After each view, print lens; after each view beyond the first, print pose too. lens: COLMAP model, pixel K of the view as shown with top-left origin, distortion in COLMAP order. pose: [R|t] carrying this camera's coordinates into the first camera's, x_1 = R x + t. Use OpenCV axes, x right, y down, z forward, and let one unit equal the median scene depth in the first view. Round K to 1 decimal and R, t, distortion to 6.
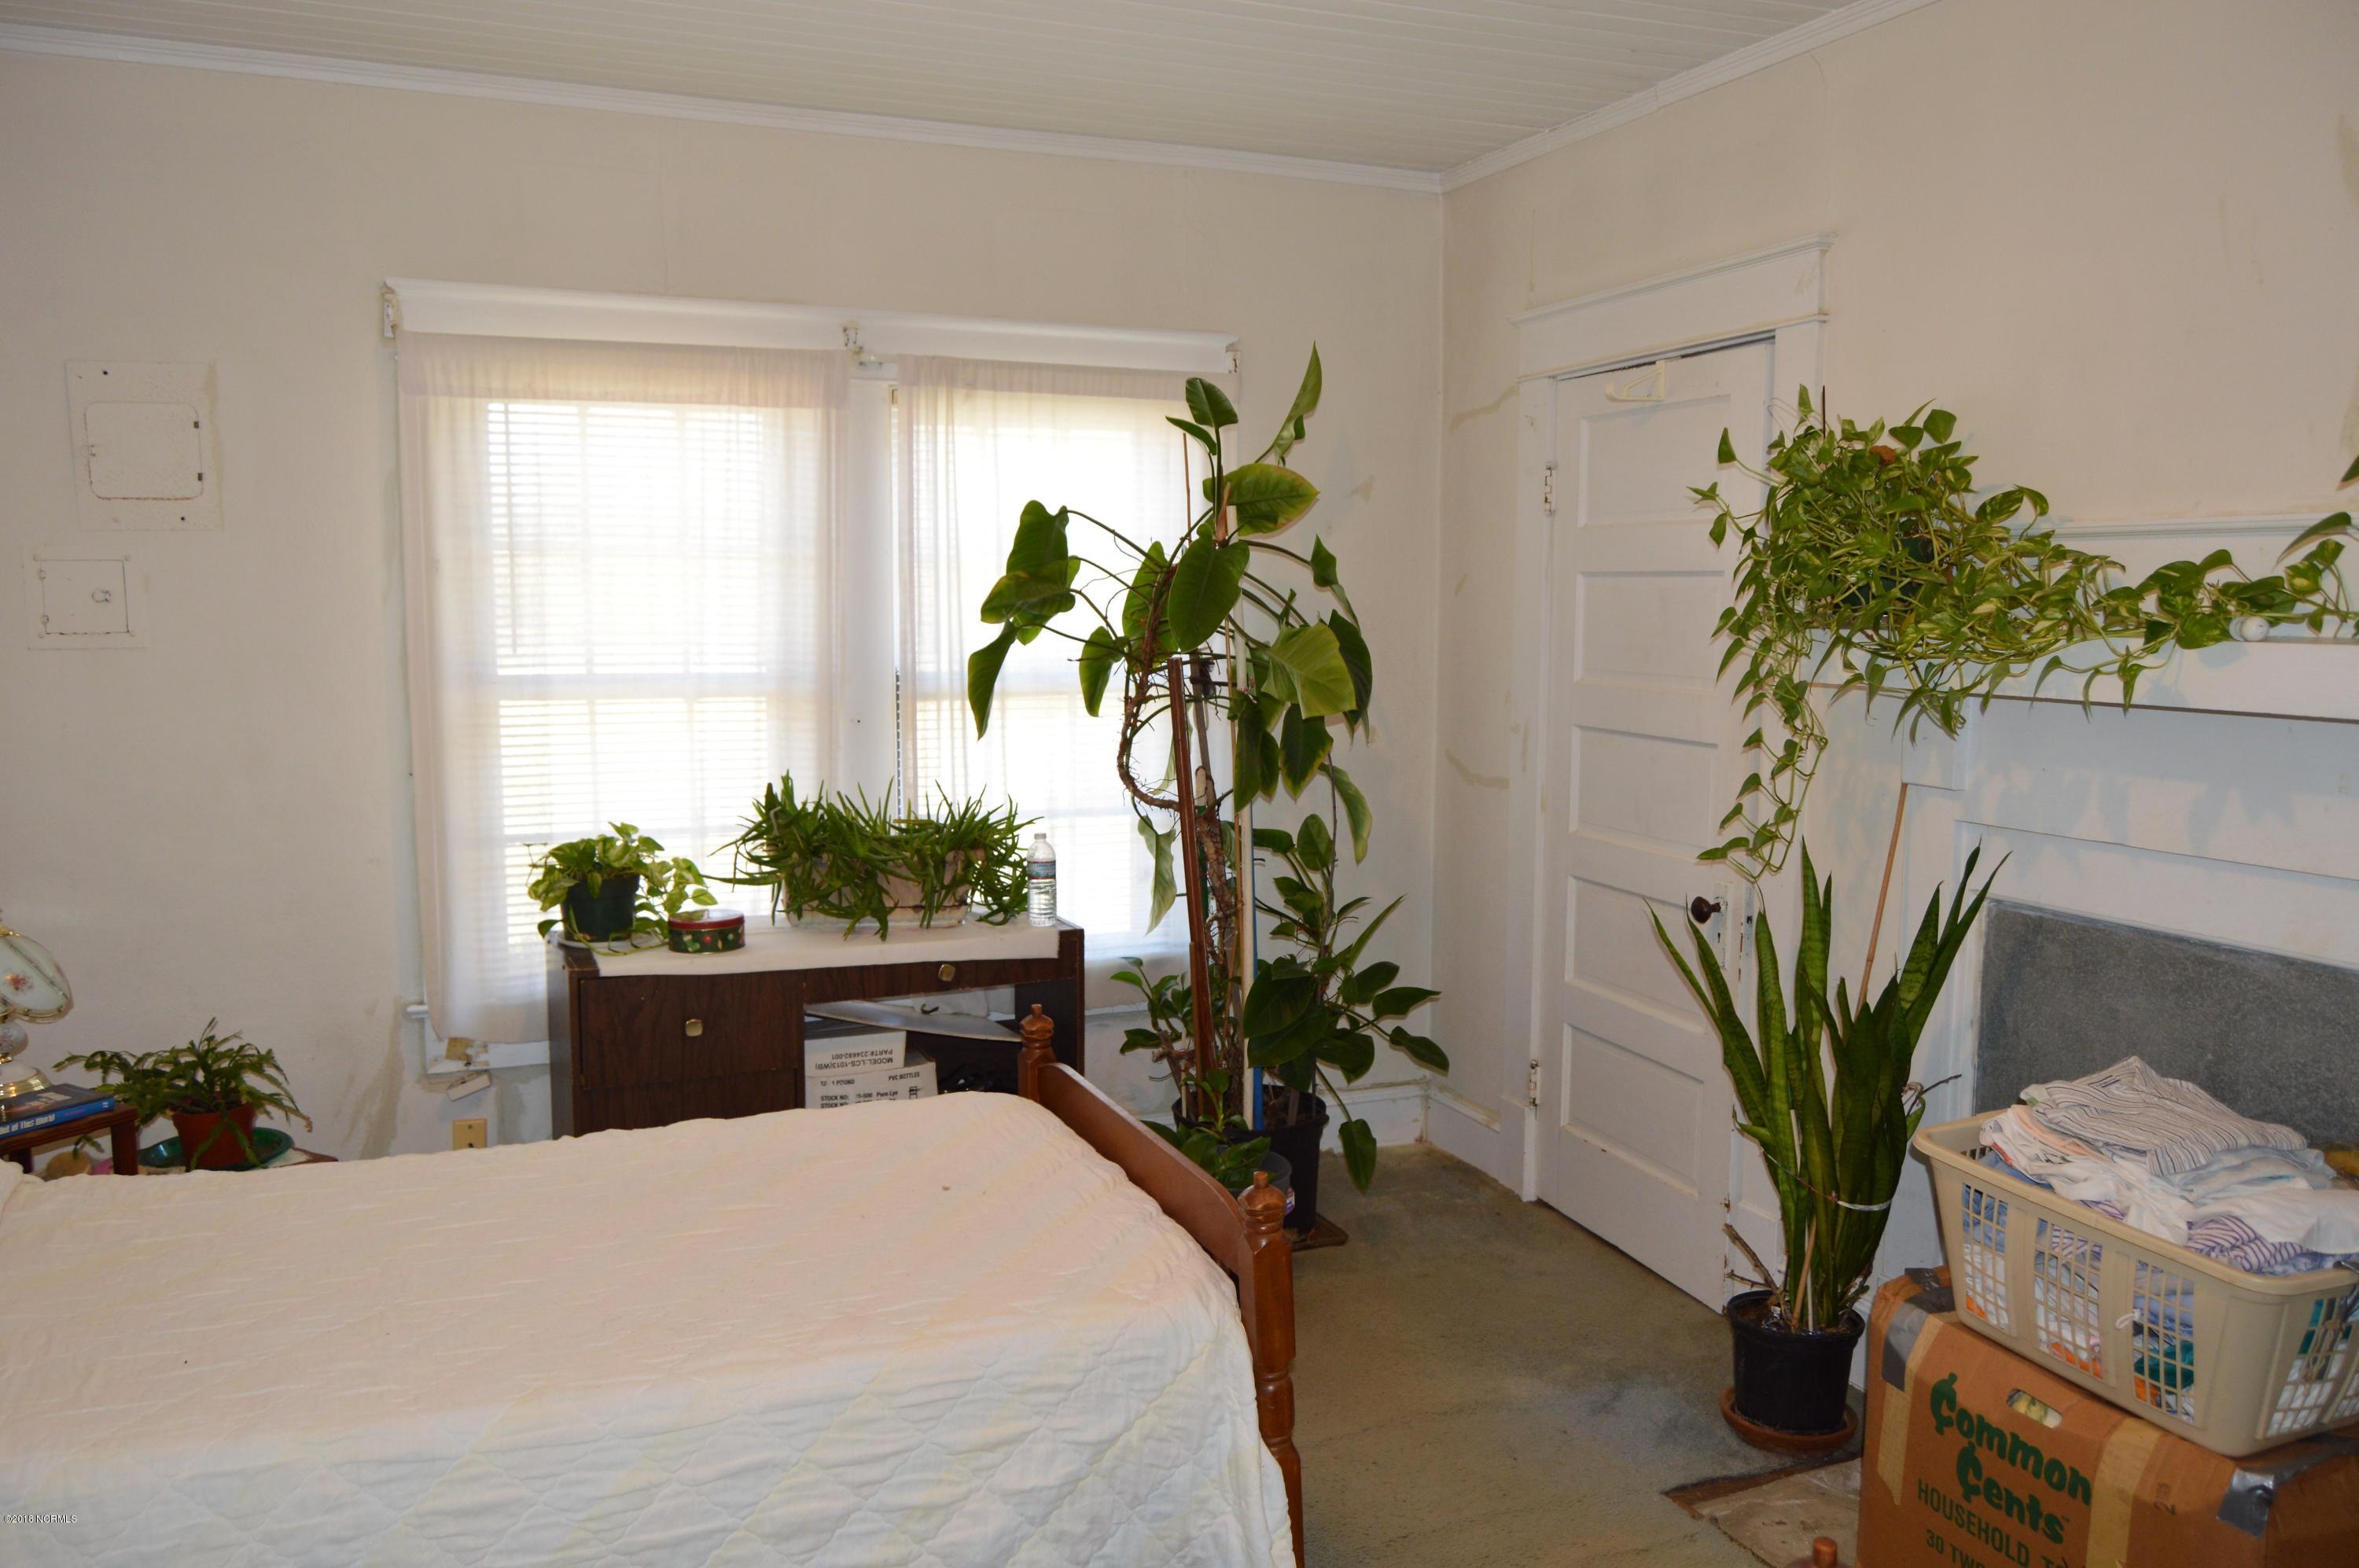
lens RADIAL K [[1857.3, 0, 1153.2], [0, 1857.3, 782.9], [0, 0, 1]] dist [-0.005318, -0.002065]
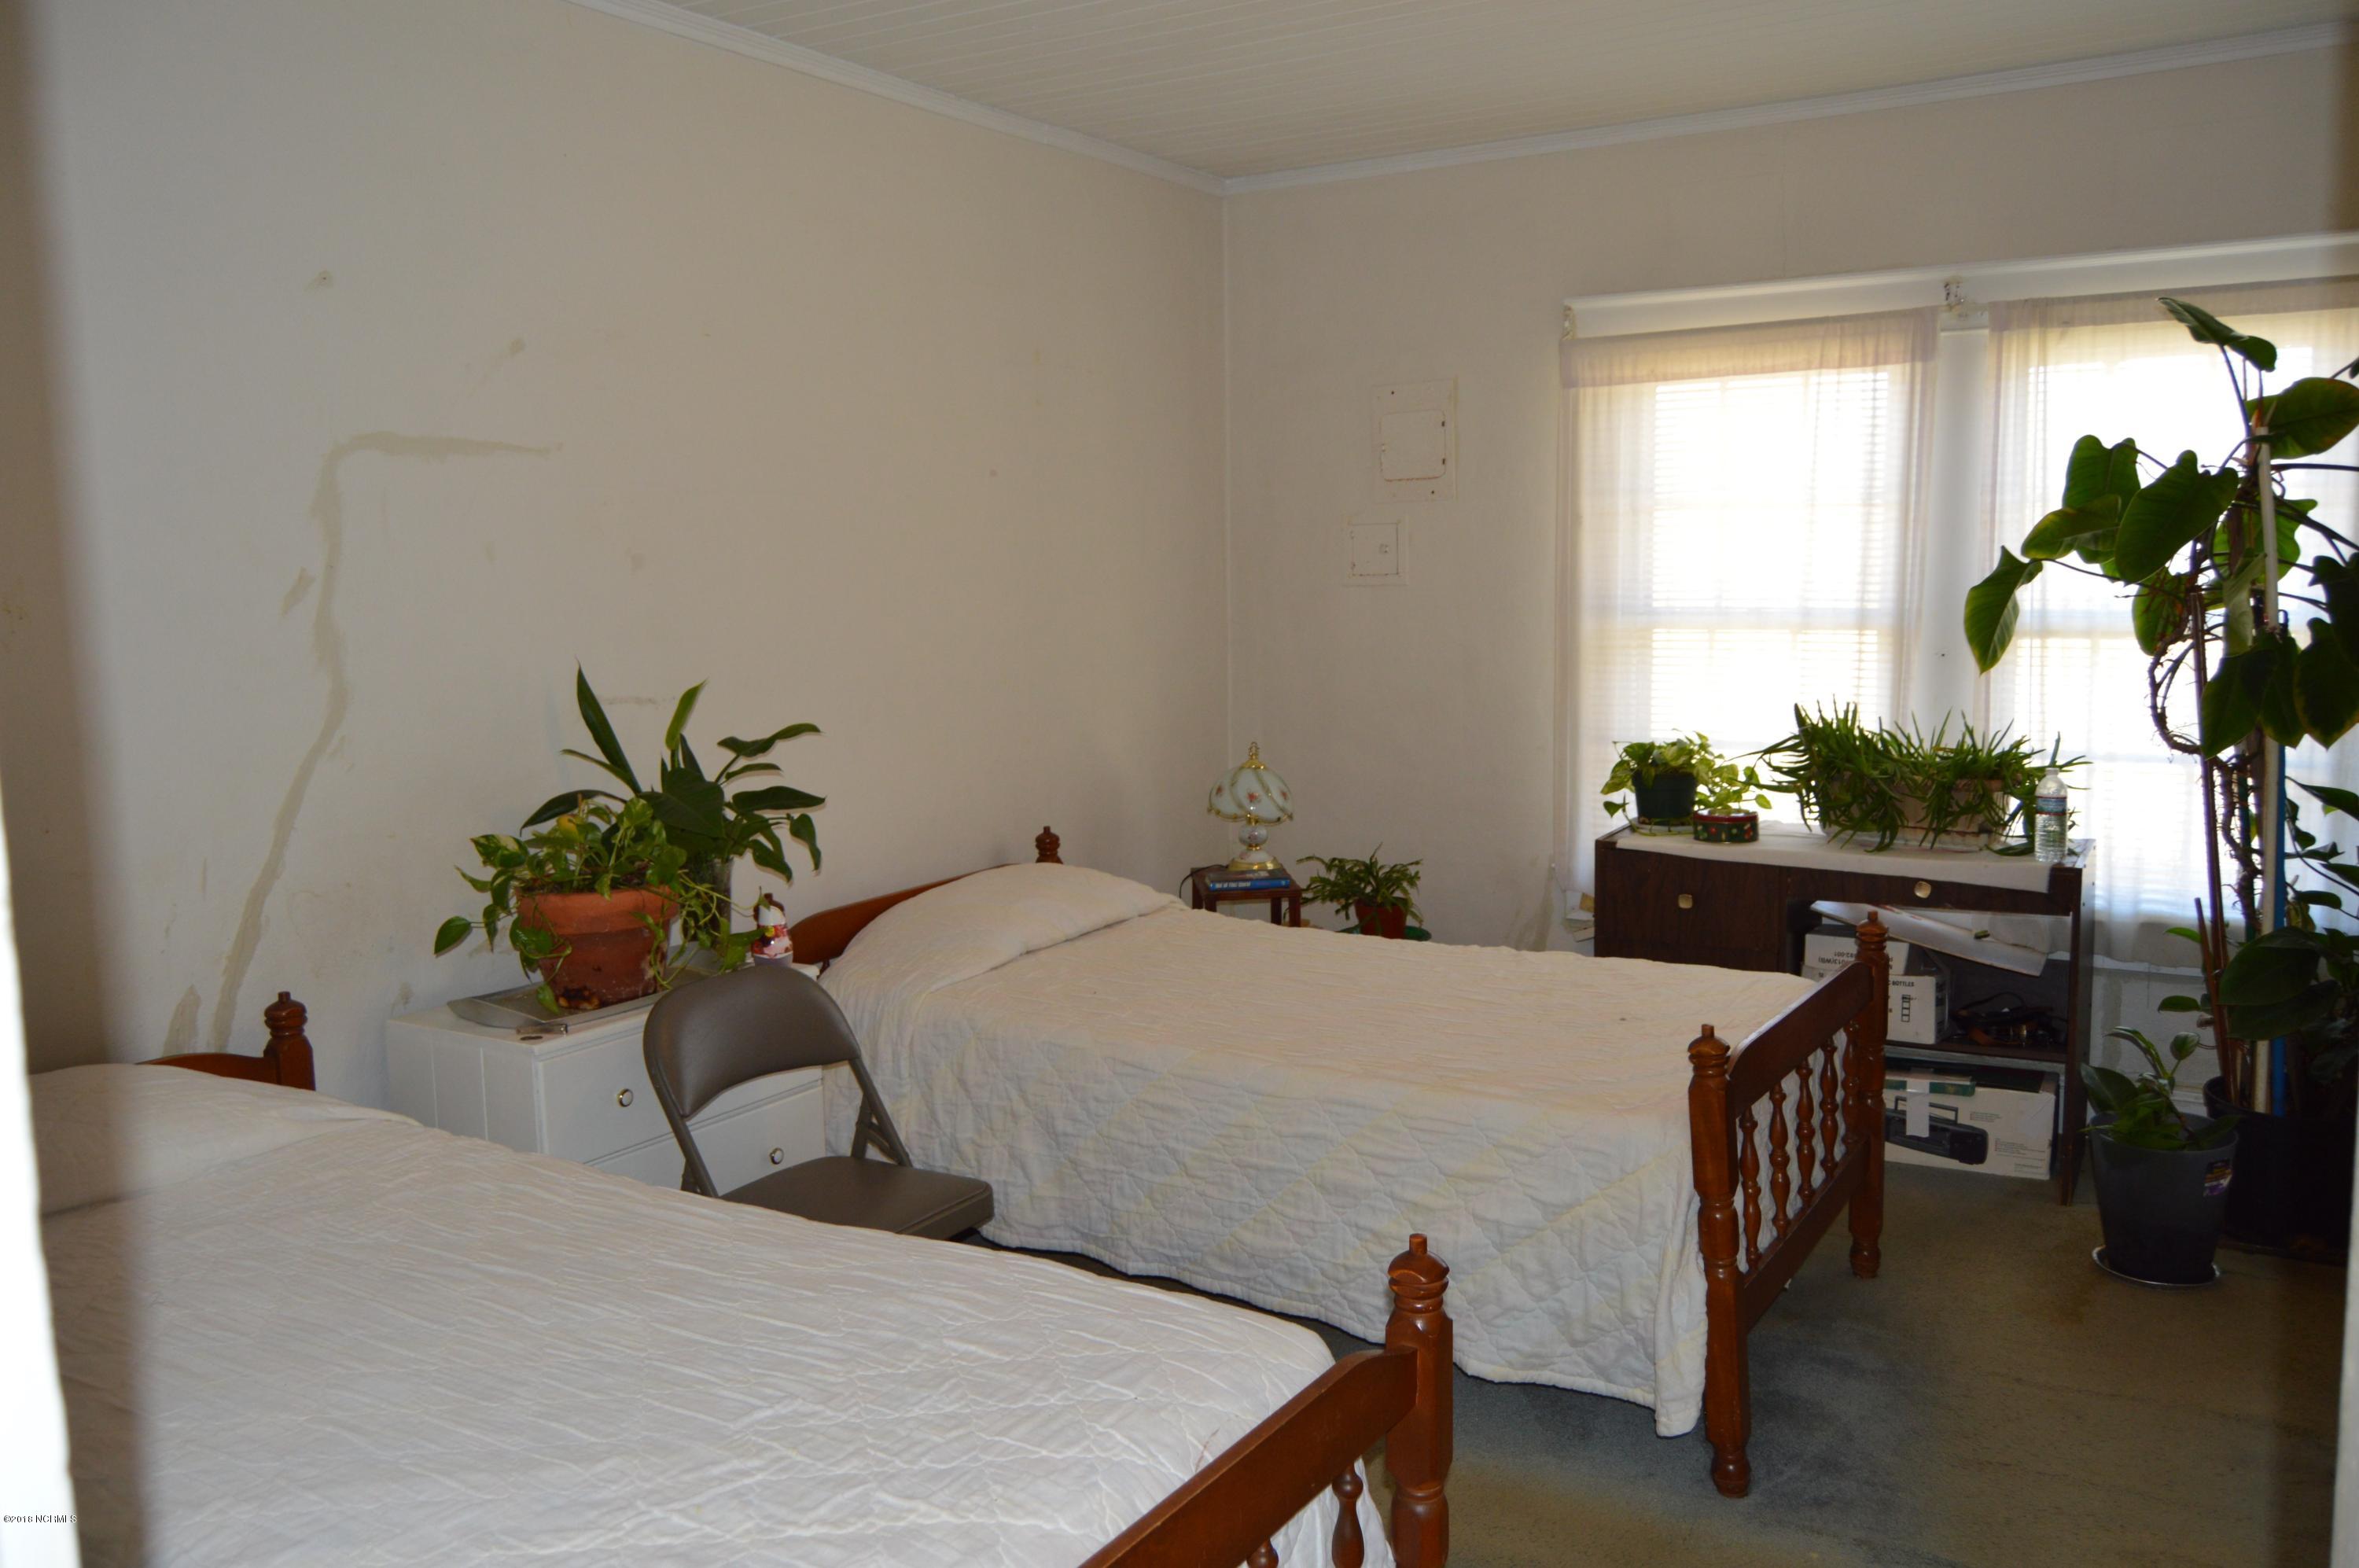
lens RADIAL K [[1857.3, 0, 1153.2], [0, 1857.3, 782.9], [0, 0, 1]] dist [-0.005318, -0.002065]
pose [[0.569714, 0.084693, -0.817467, 0.495101], [-0.064820, 0.996208, 0.058036, 0.007804], [0.819283, 0.019925, 0.573044, 0.027807]]
